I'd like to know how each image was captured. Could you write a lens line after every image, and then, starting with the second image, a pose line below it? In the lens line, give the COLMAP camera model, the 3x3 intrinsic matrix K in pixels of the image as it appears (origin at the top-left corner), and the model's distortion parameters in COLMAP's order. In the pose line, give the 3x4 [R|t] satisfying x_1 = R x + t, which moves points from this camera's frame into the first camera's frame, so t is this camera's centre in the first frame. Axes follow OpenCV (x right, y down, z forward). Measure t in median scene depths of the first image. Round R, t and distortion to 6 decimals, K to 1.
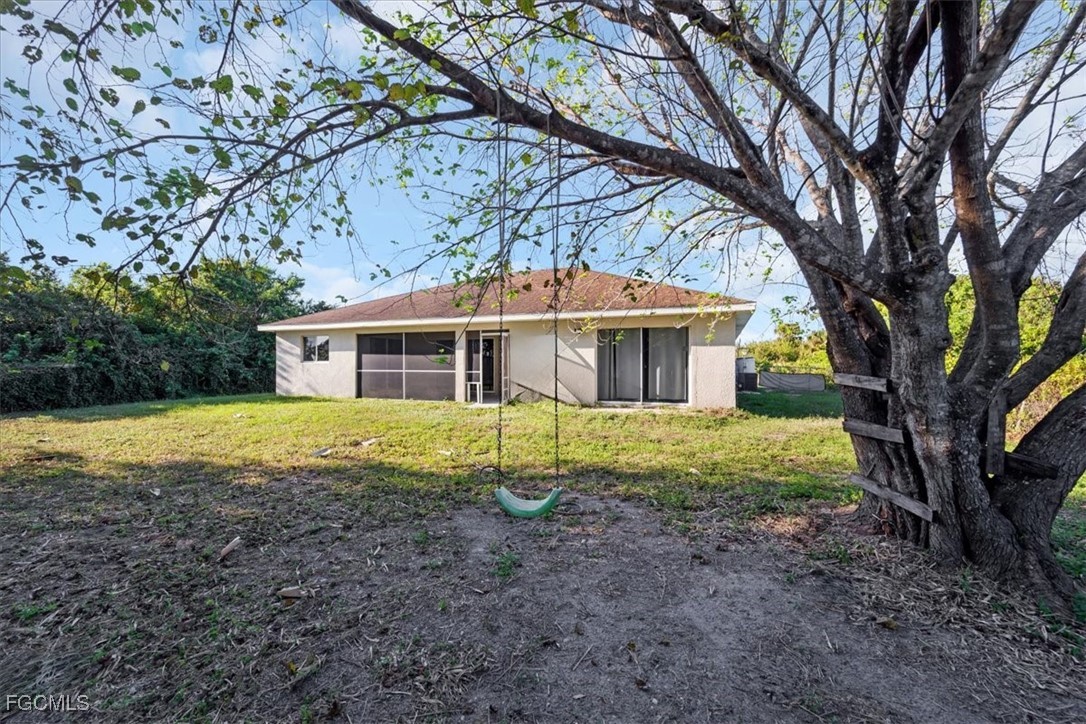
lens RADIAL K [[443.4, 0, 544.4], [0, 443.4, 366.2], [0, 0, 1]] dist [-0.000644, -0.000782]
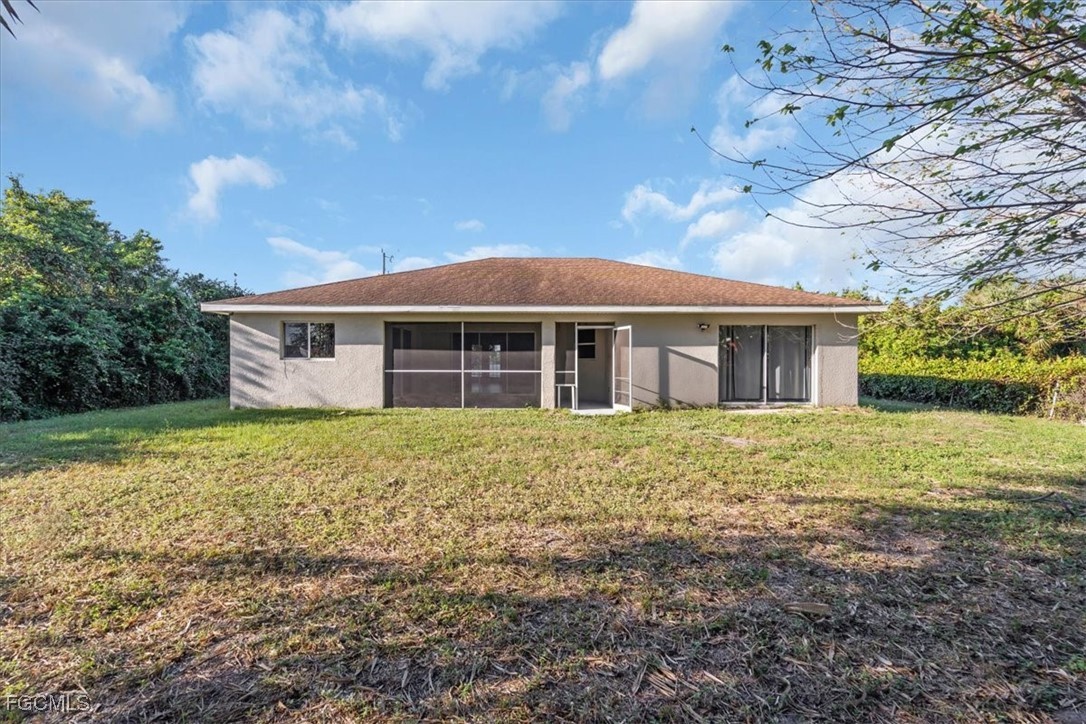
lens RADIAL K [[443.4, 0, 544.4], [0, 443.4, 366.2], [0, 0, 1]] dist [-0.000644, -0.000782]
pose [[0.928603, -0.001972, 0.371069, -0.501480], [-0.000964, 0.999970, 0.007726, -0.004250], [-0.371073, -0.007532, 0.928573, 0.235592]]
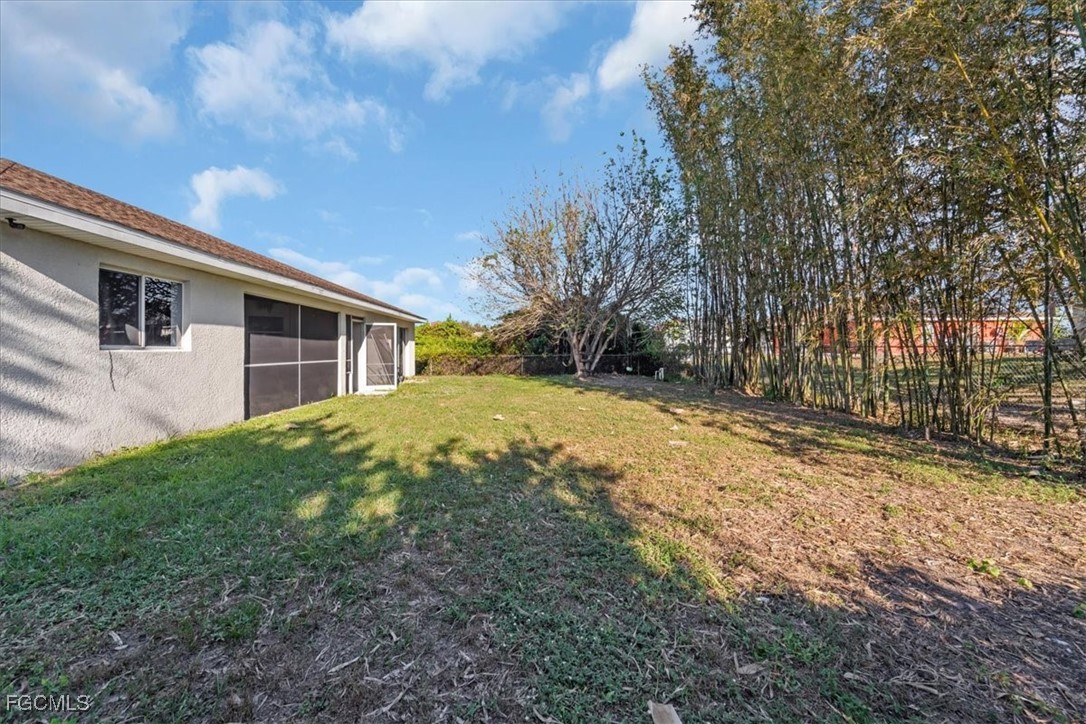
lens RADIAL K [[443.4, 0, 544.4], [0, 443.4, 366.2], [0, 0, 1]] dist [-0.000644, -0.000782]
pose [[-0.413143, -0.044631, 0.909572, -1.144300], [-0.030724, 0.998913, 0.035059, -0.019125], [-0.910148, -0.013461, -0.414065, 0.998788]]
